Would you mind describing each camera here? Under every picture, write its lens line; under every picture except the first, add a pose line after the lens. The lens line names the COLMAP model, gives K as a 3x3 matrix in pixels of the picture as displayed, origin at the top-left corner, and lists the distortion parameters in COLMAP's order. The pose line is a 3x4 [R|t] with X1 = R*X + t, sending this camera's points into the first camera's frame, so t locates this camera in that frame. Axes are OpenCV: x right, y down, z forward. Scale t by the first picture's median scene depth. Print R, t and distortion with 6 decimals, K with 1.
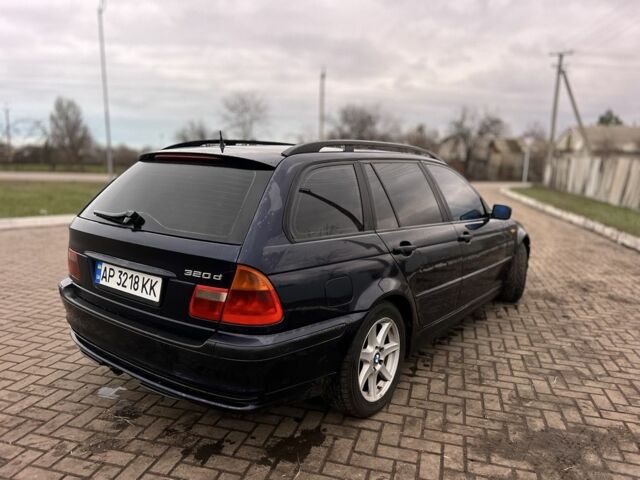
lens RADIAL K [[501.0, 0, 322.3], [0, 501.0, 241.0], [0, 0, 1]] dist [-0.014782, -0.000801]
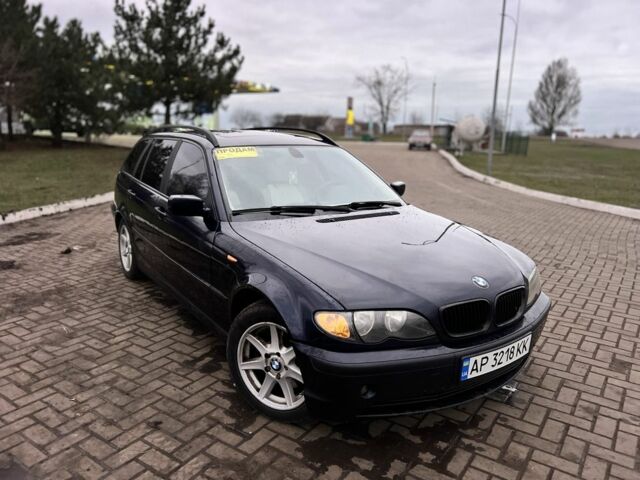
lens RADIAL K [[501.0, 0, 321.7], [0, 501.0, 238.9], [0, 0, 1]] dist [-0.014782, -0.000801]
pose [[-0.342179, 0.163042, -0.925382, 1.219075], [-0.190497, 0.952342, 0.238232, -0.282395], [0.920122, 0.257801, -0.294813, 1.727263]]
